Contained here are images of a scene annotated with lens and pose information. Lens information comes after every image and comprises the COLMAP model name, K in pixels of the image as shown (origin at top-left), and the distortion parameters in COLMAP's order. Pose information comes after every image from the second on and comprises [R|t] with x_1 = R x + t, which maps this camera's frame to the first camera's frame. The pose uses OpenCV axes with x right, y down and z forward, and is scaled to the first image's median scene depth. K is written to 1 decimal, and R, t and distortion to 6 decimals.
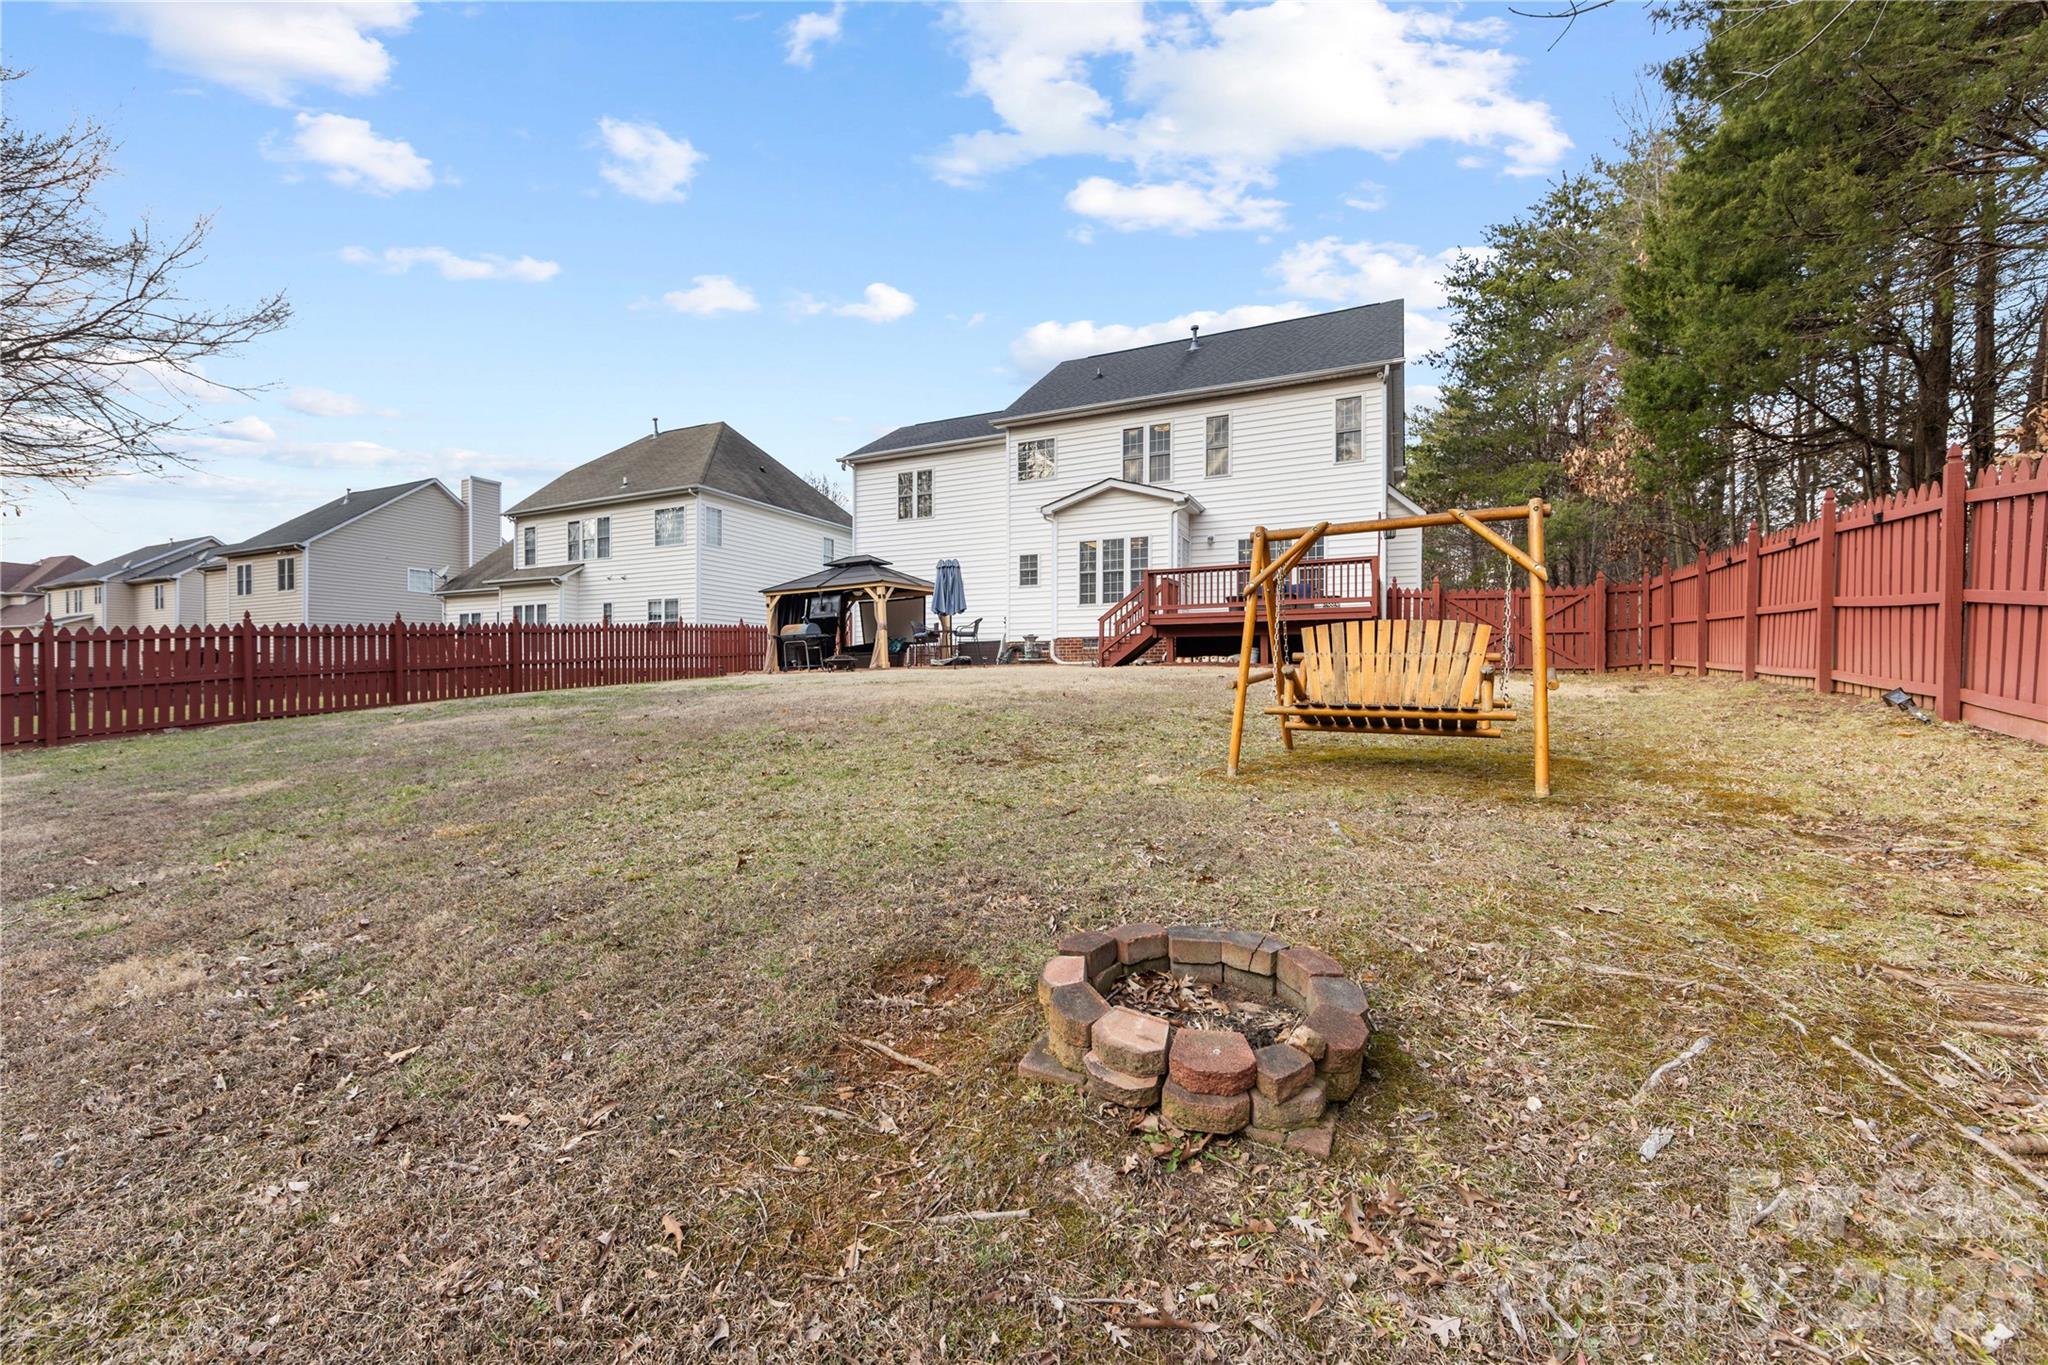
lens RADIAL K [[805.8, 0, 1024.0], [0, 805.8, 684.3], [0, 0, 1]] dist [0.003029, -0.000315]
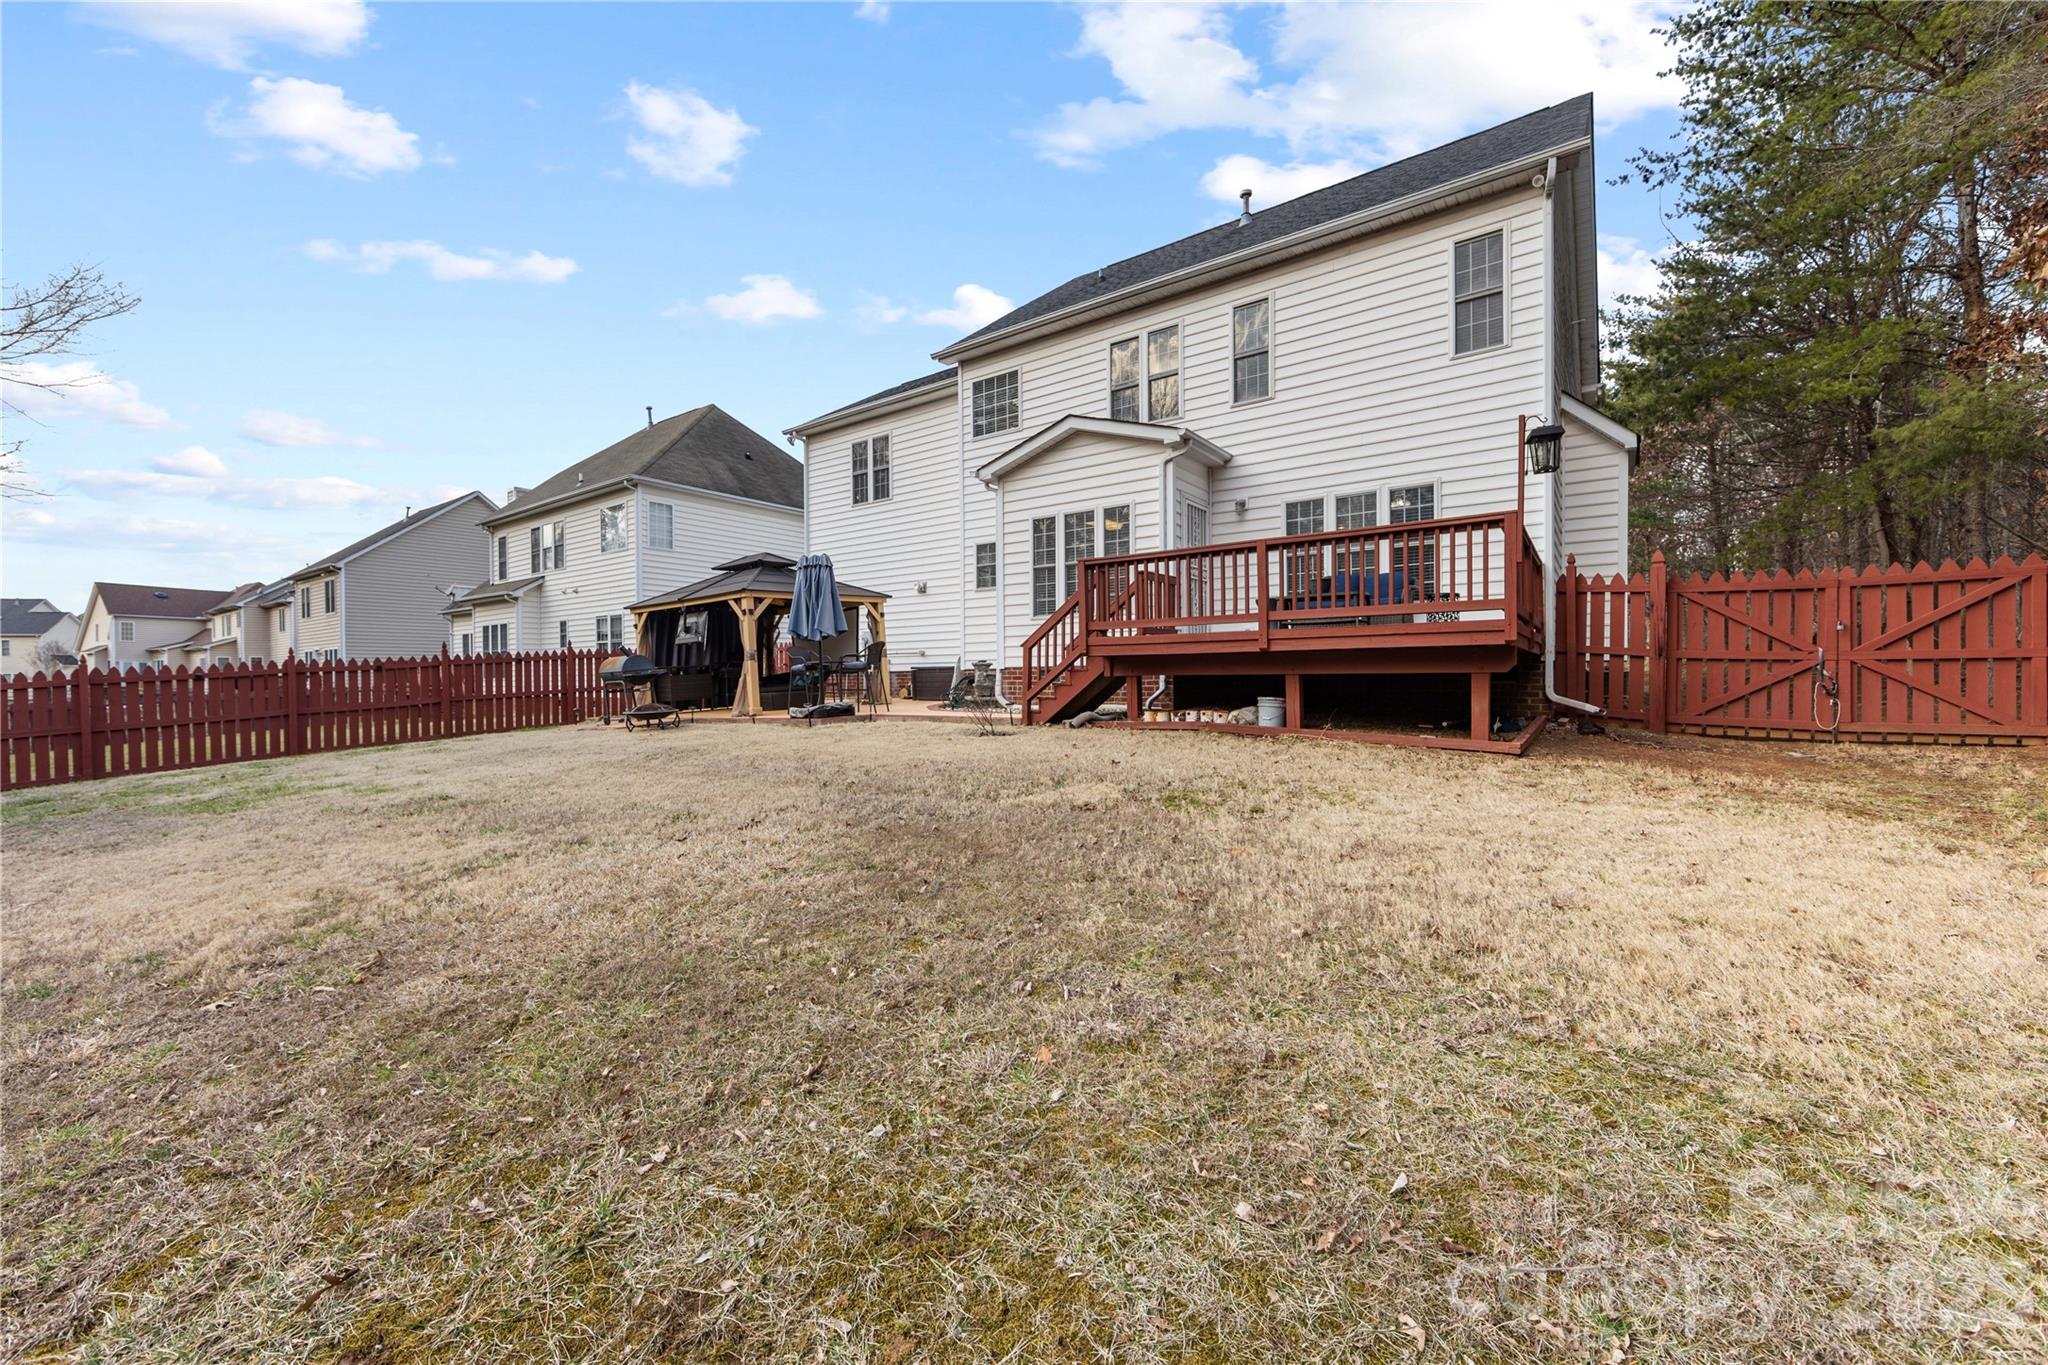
lens RADIAL K [[805.8, 0, 1023.9], [0, 805.8, 682.9], [0, 0, 1]] dist [0.003029, -0.000315]
pose [[0.982516, -0.009656, -0.185926, 0.173674], [0.010158, 0.999947, 0.001746, -0.045411], [0.185899, -0.003604, 0.982562, 0.351084]]
